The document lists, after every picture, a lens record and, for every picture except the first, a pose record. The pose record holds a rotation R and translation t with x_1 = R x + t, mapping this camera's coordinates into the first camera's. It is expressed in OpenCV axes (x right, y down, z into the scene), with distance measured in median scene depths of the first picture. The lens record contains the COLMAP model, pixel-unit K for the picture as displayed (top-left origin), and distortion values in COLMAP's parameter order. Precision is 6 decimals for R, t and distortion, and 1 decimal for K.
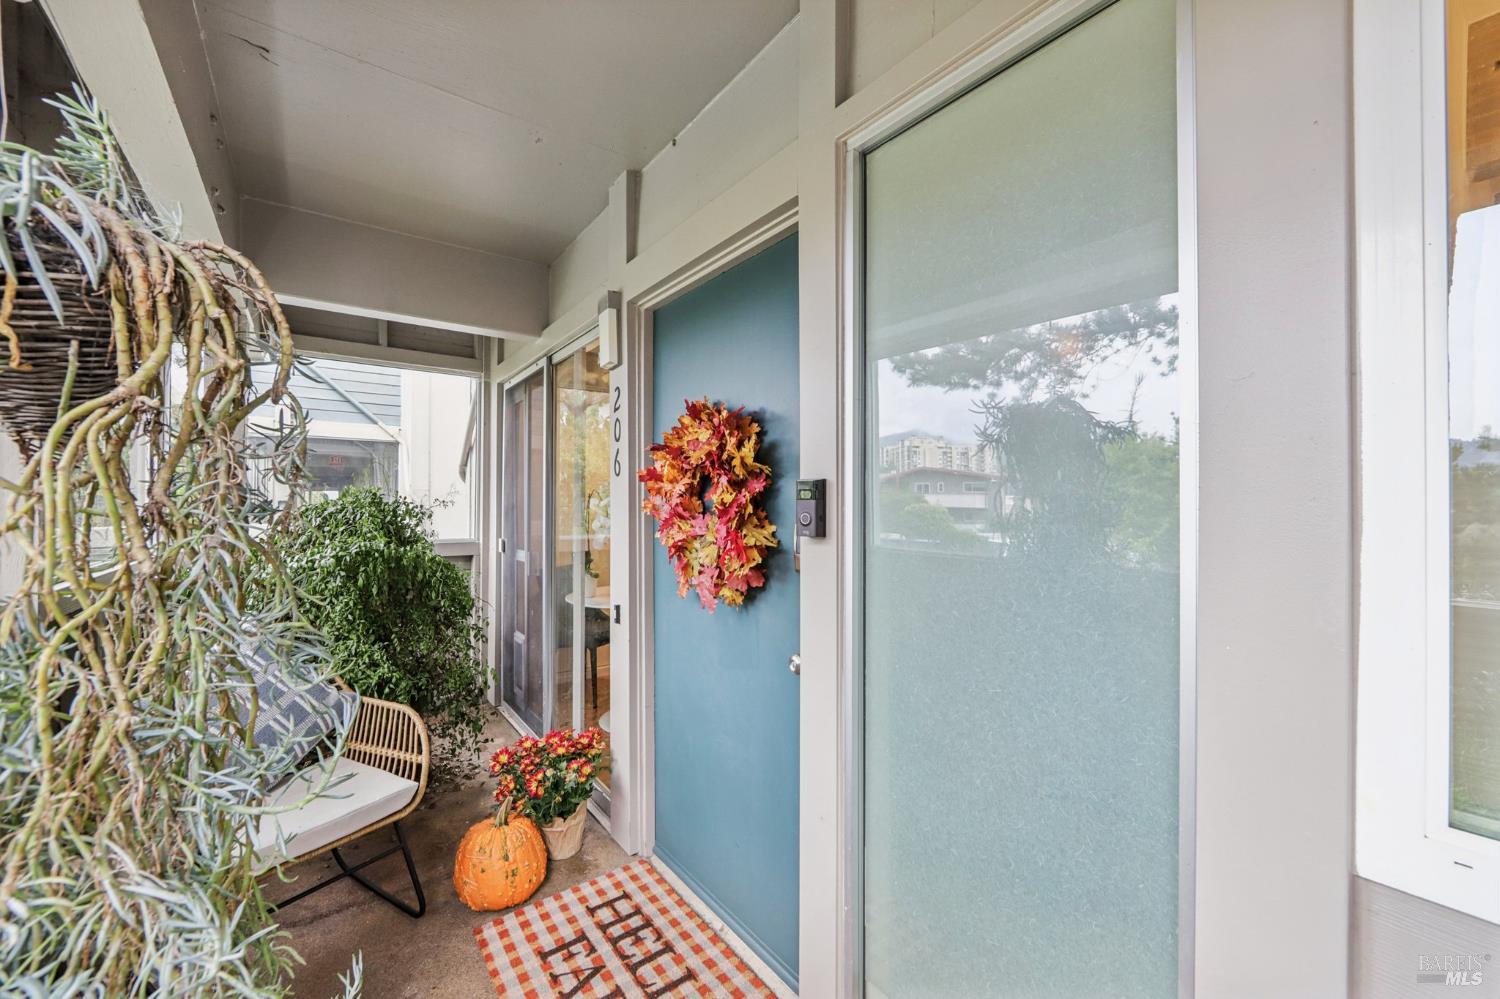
lens RADIAL K [[599.4, 0, 746.2], [0, 599.4, 503.8], [0, 0, 1]] dist [-0.008944, 0.001376]
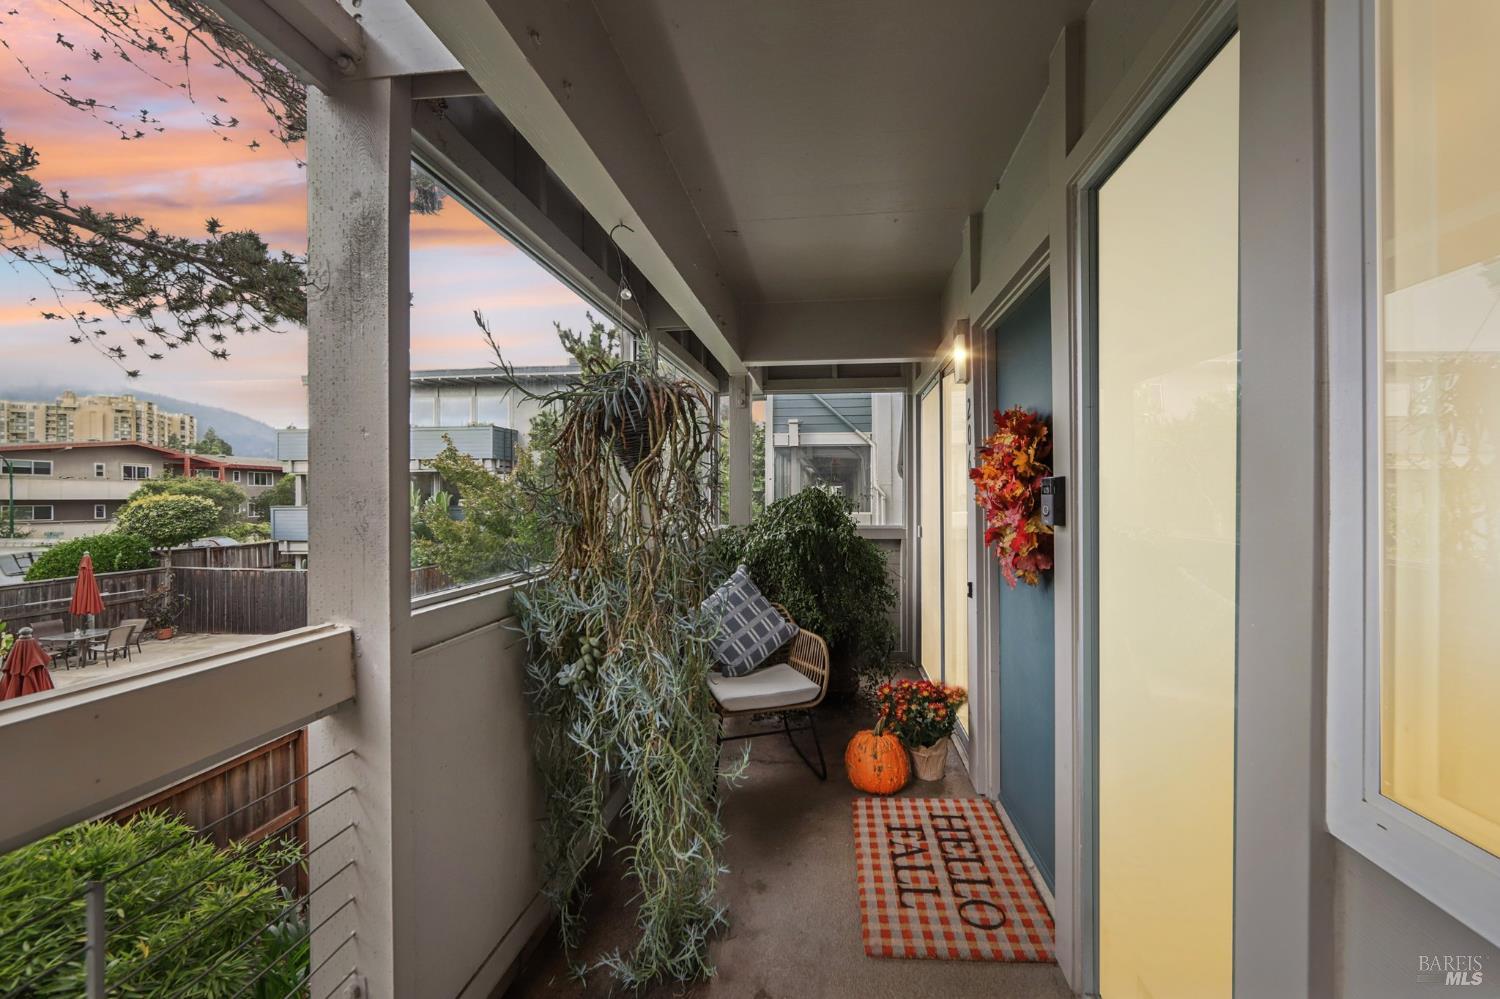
lens RADIAL K [[599.4, 0, 755.2], [0, 599.4, 499.2], [0, 0, 1]] dist [-0.008944, 0.001376]
pose [[0.729225, -0.004852, -0.684257, 0.340727], [0.009774, 0.999947, 0.003325, -0.004064], [0.684204, -0.009113, 0.729234, -0.184045]]
